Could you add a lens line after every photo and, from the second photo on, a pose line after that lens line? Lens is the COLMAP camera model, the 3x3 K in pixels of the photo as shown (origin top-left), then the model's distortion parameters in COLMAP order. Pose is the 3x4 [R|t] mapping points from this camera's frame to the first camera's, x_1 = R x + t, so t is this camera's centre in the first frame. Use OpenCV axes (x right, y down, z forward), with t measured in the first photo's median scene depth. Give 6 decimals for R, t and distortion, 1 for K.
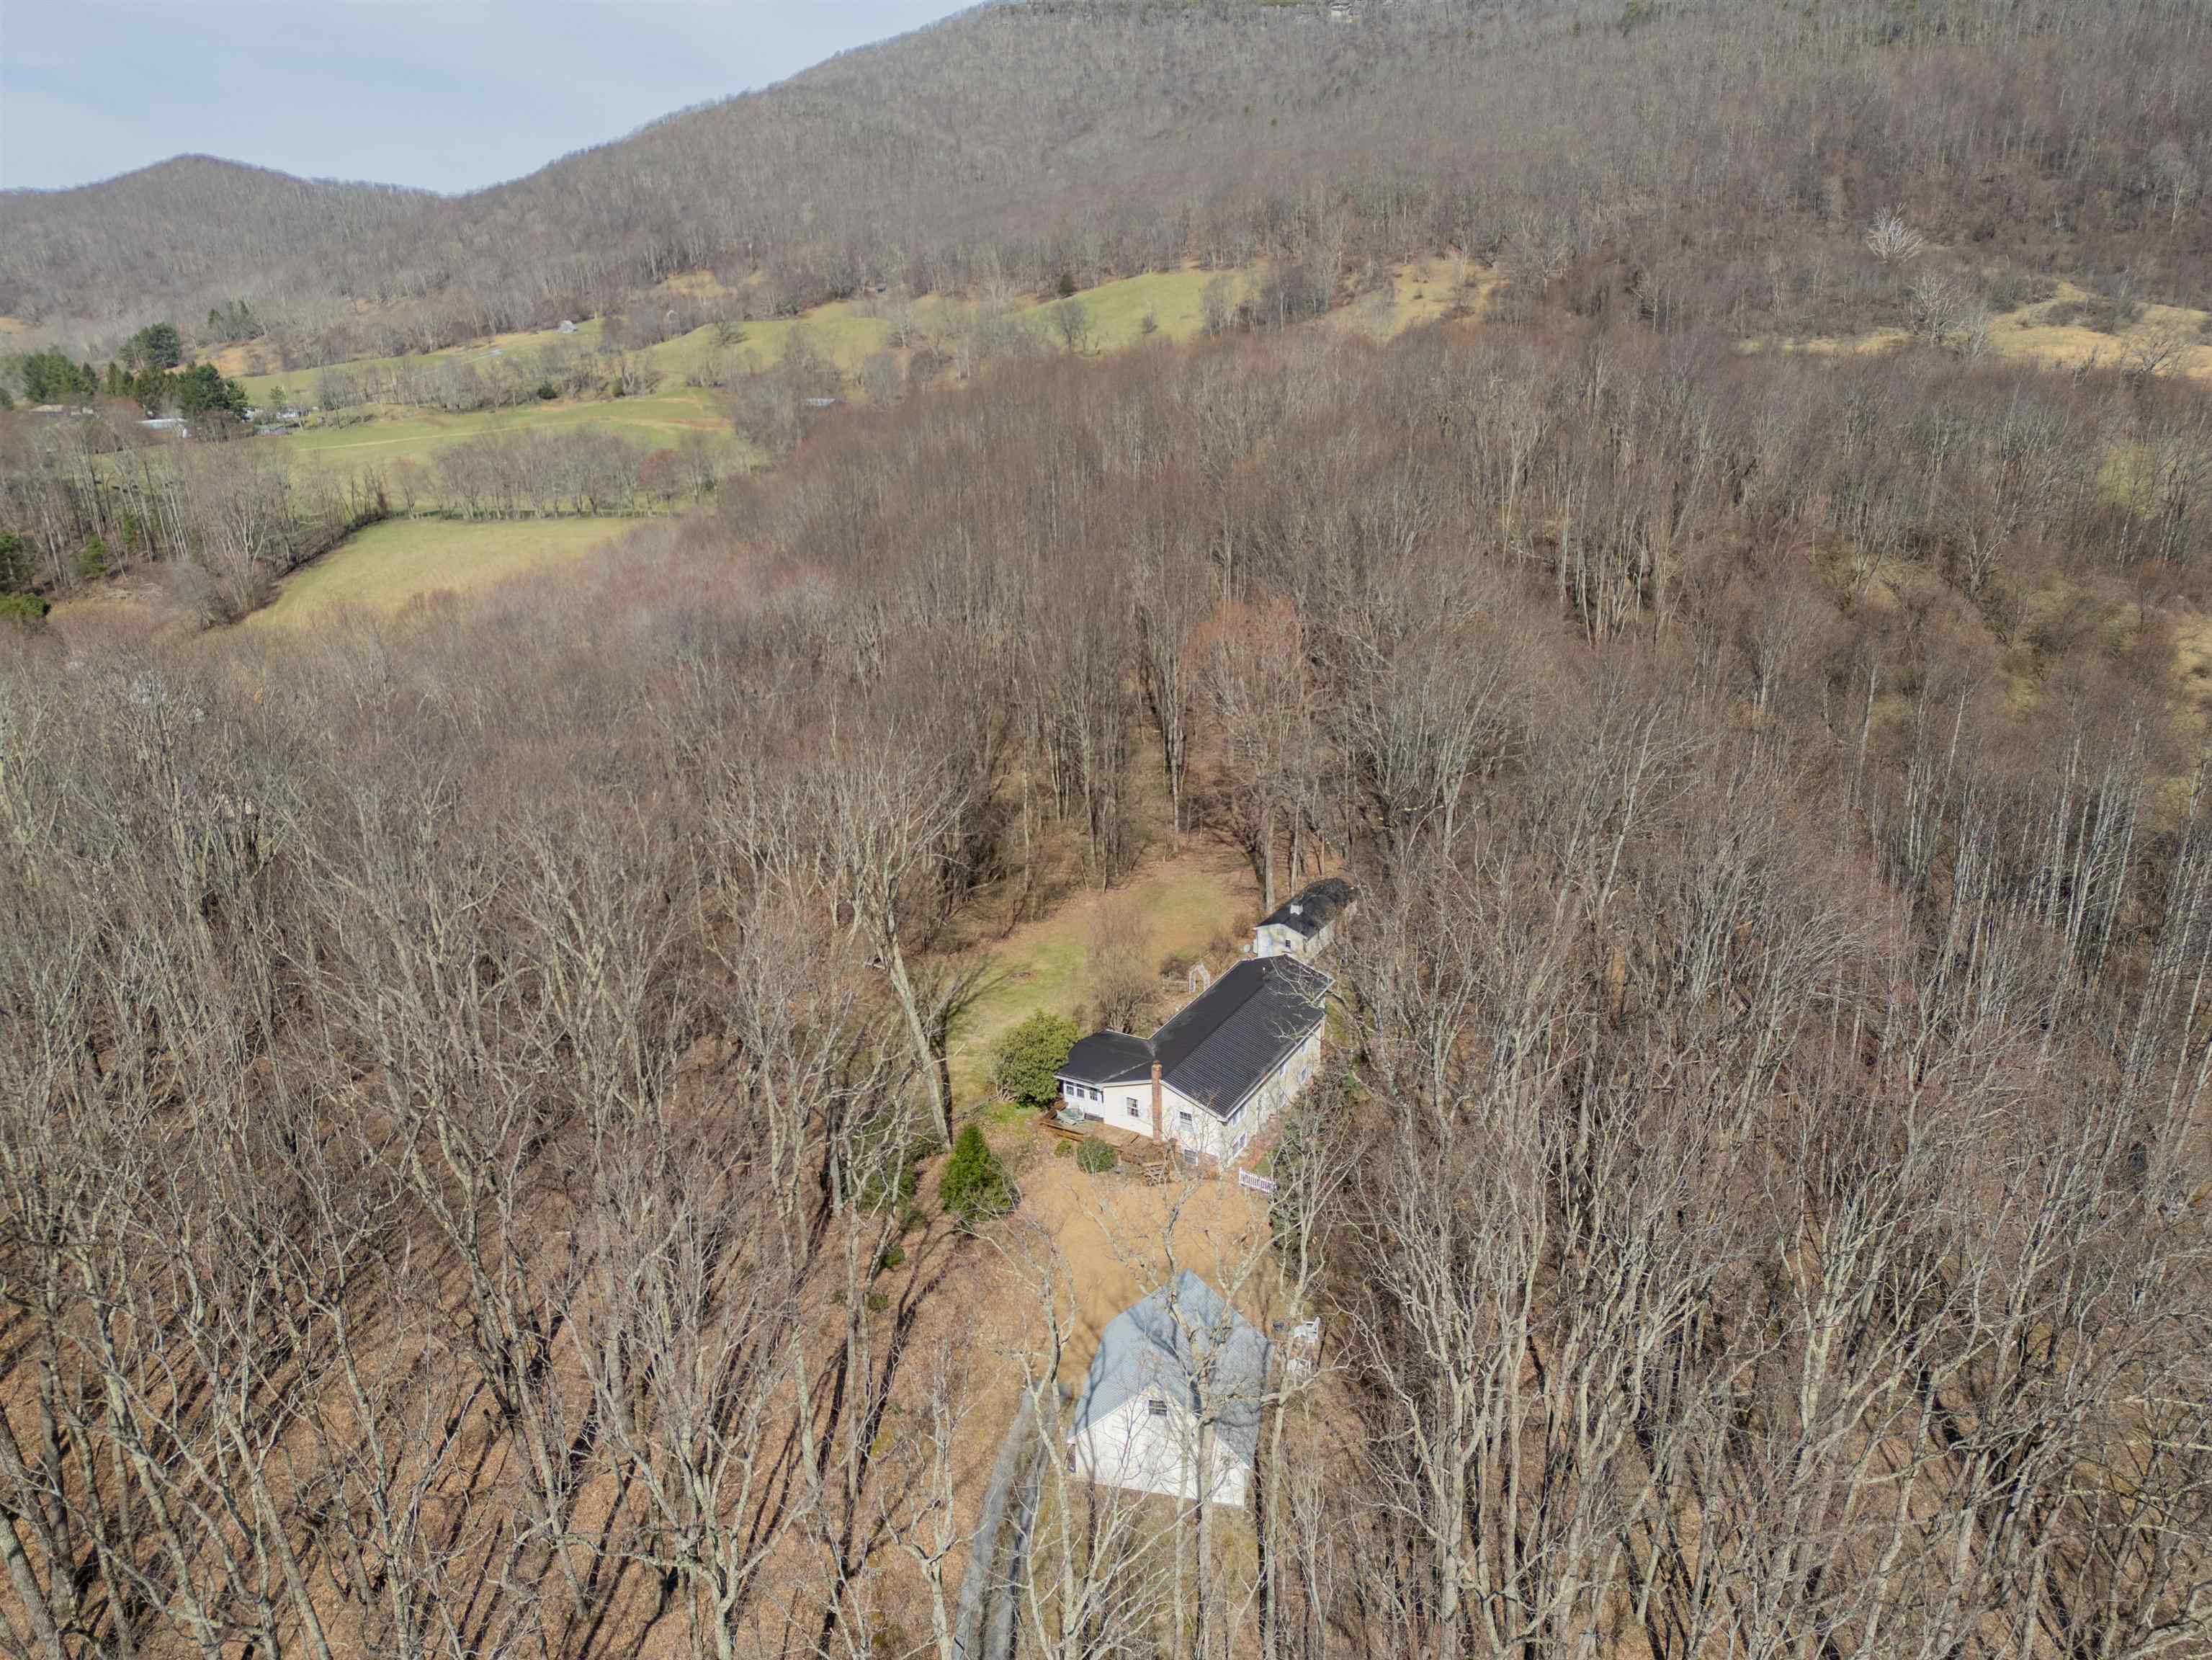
lens RADIAL K [[1543.1, 0, 1104.3], [0, 1543.1, 832.6], [0, 0, 1]] dist [0.080580, -0.068350]
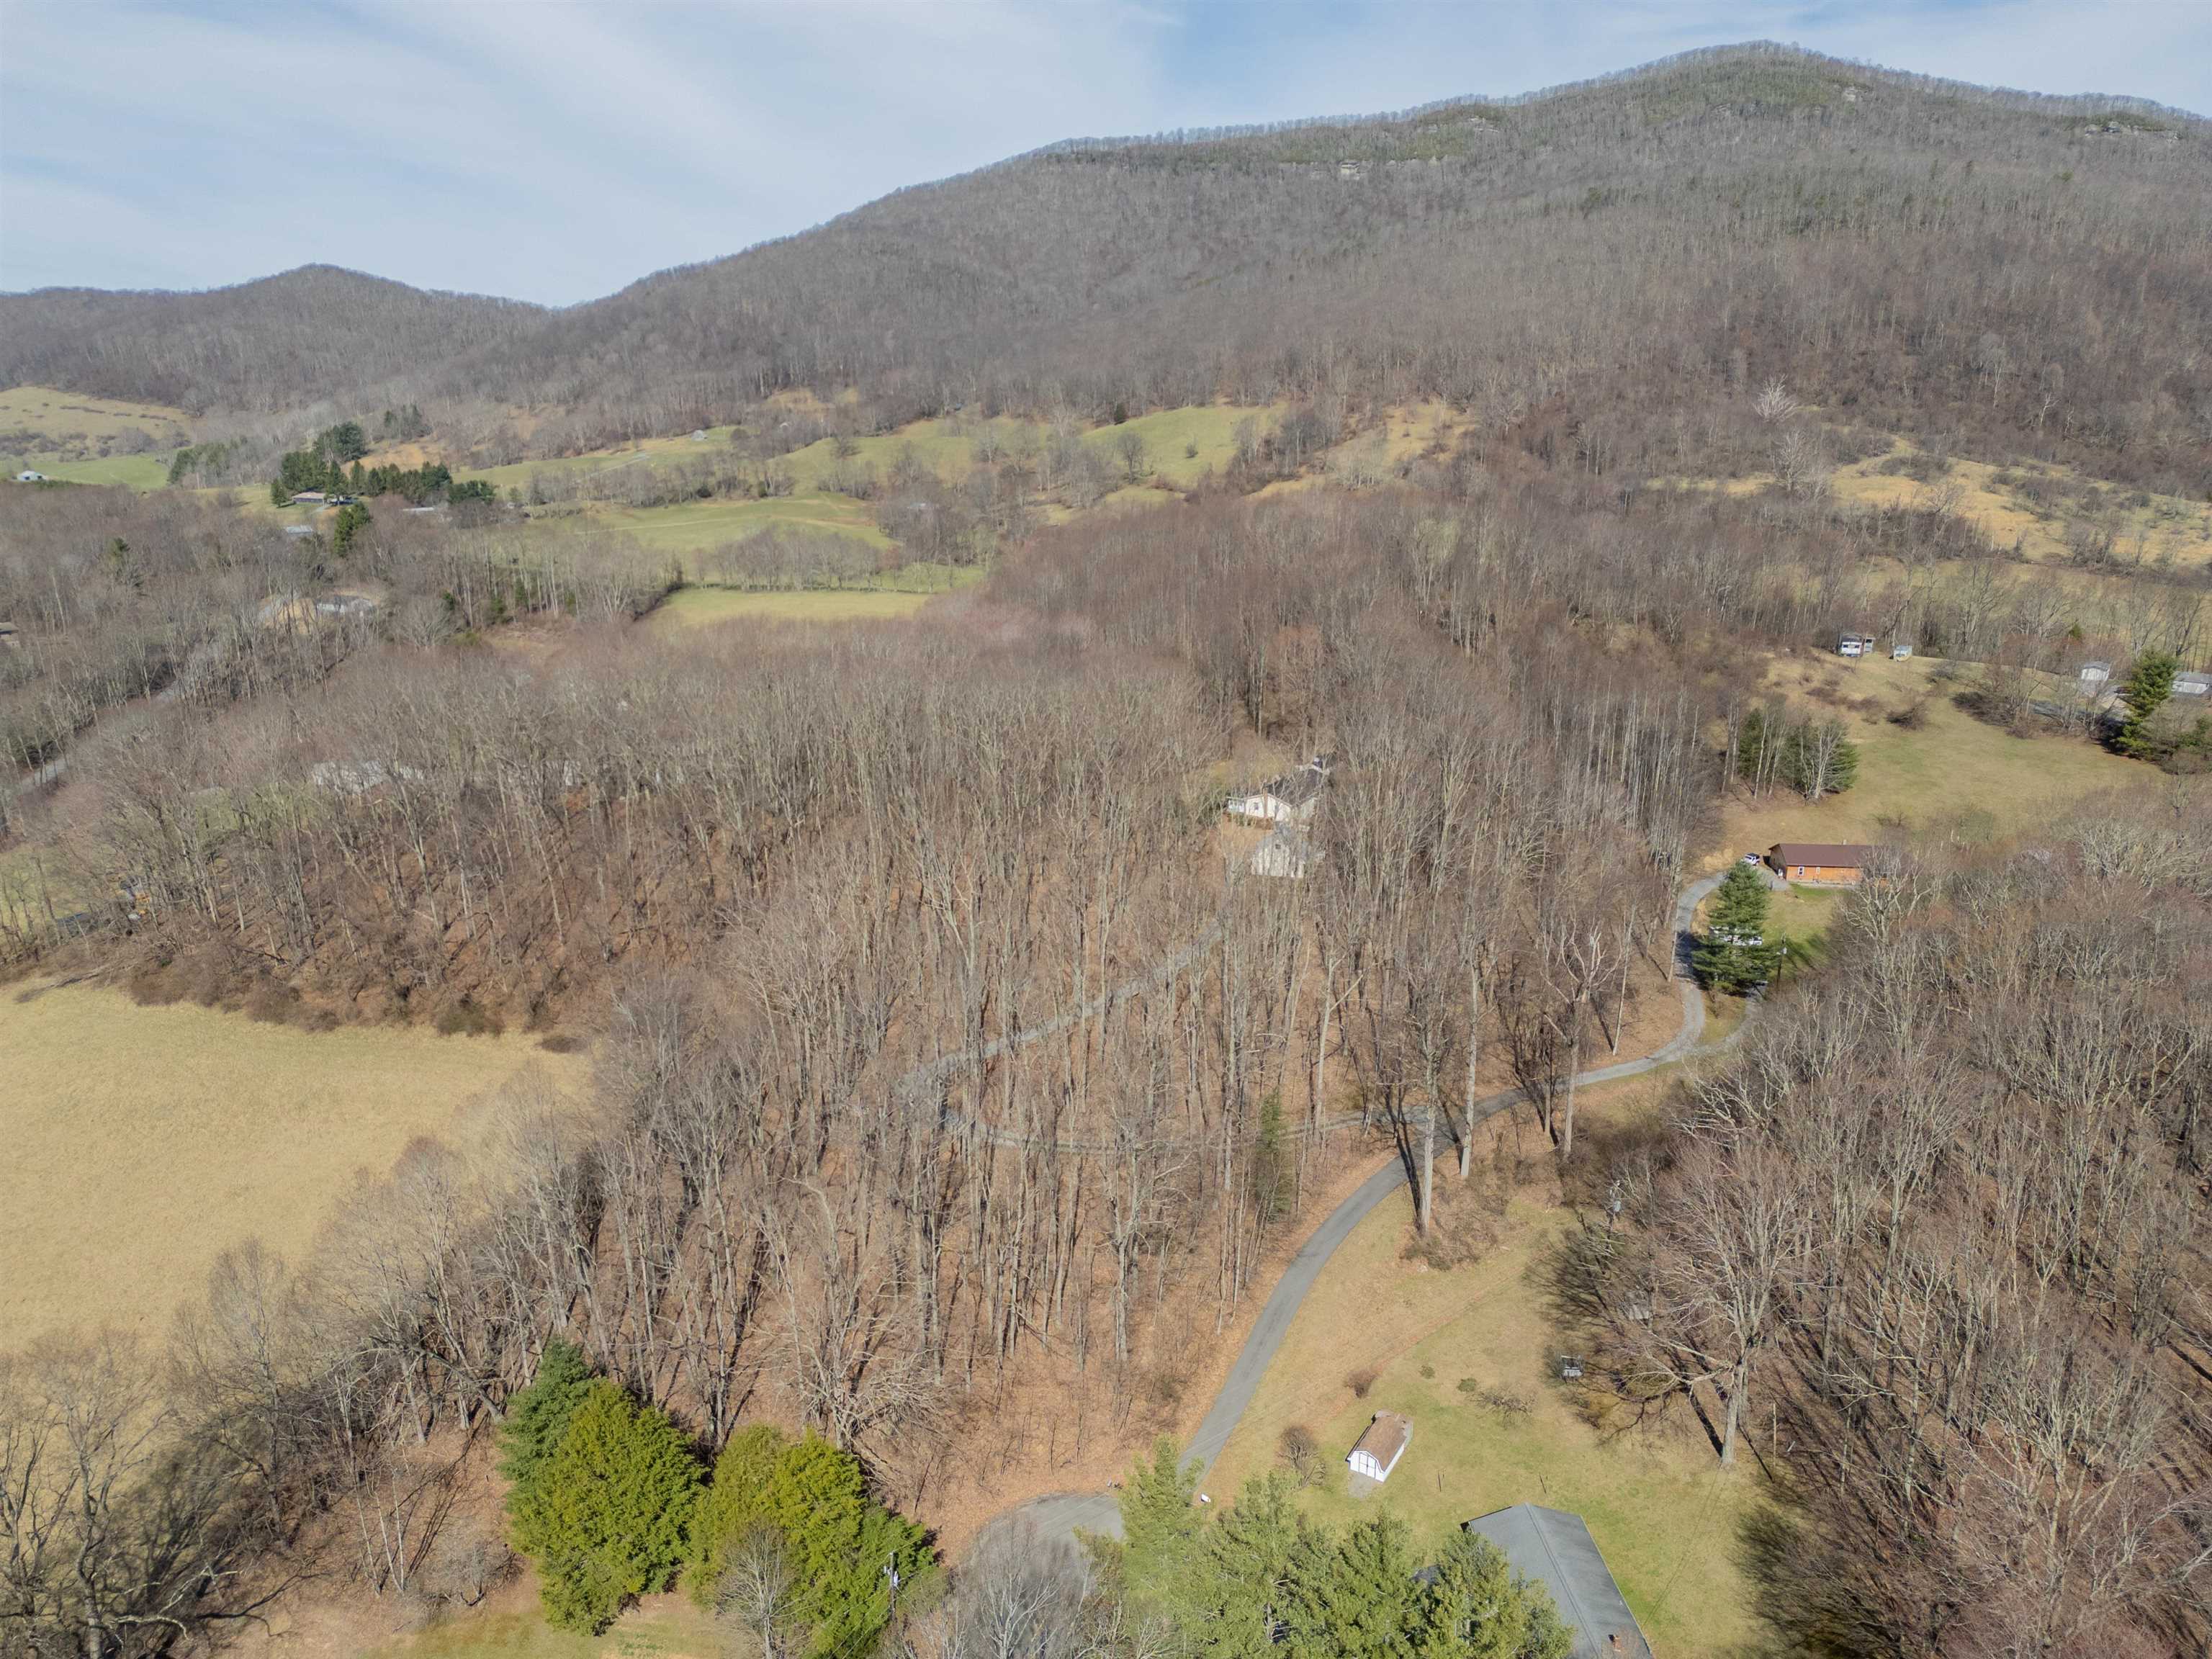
lens RADIAL K [[1542.9, 0, 1104.3], [0, 1542.9, 832.1], [0, 0, 1]] dist [0.080580, -0.068350]
pose [[0.999695, 0.024715, -0.000127, -0.032153], [-0.024683, 0.998107, -0.056337, 0.050212], [-0.001266, 0.056323, 0.998412, -0.220426]]
